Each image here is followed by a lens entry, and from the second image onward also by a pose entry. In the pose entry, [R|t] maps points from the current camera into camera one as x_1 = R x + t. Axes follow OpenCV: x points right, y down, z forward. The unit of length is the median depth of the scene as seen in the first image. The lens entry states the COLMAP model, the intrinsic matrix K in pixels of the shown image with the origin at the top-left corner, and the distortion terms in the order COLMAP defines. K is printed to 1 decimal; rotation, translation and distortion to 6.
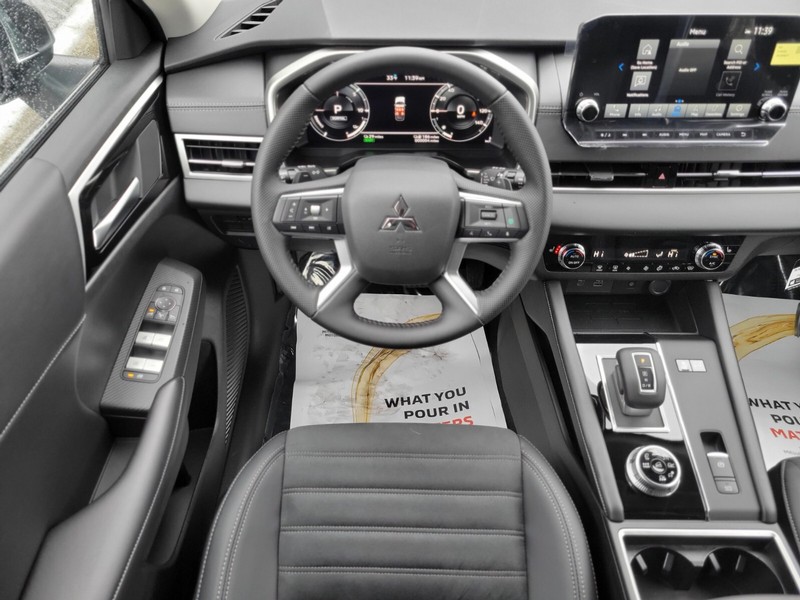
lens RADIAL K [[600.5, 0, 394.0], [0, 600.5, 288.2], [0, 0, 1]] dist [0.037987, -0.026186]
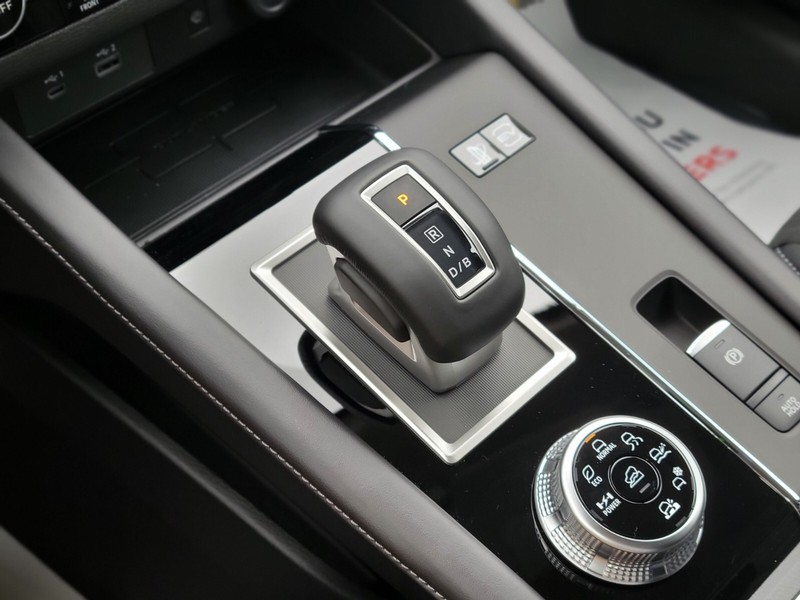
lens RADIAL K [[1210.0, 0, 401.9], [0, 1210.0, 301.9], [0, 0, 1]] dist [0.063310, 0.000000]
pose [[0.706763, -0.528964, 0.469770, 0.114962], [0.483861, 0.845864, 0.224484, 0.031962], [-0.516105, 0.068647, 0.853770, 0.496008]]
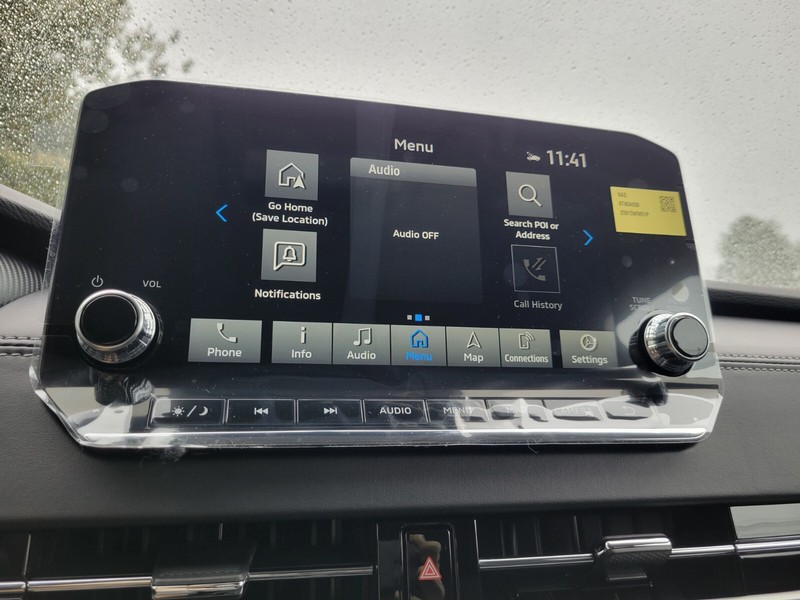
lens RADIAL K [[600.5, 0, 400.3], [0, 600.5, 300.5], [0, 0, 1]] dist [0.037987, -0.026186]
pose [[0.977886, 0.030324, 0.206927, 0.364600], [0.133132, 0.672800, -0.727747, -0.068466], [-0.161289, 0.739202, 0.653885, 0.722479]]
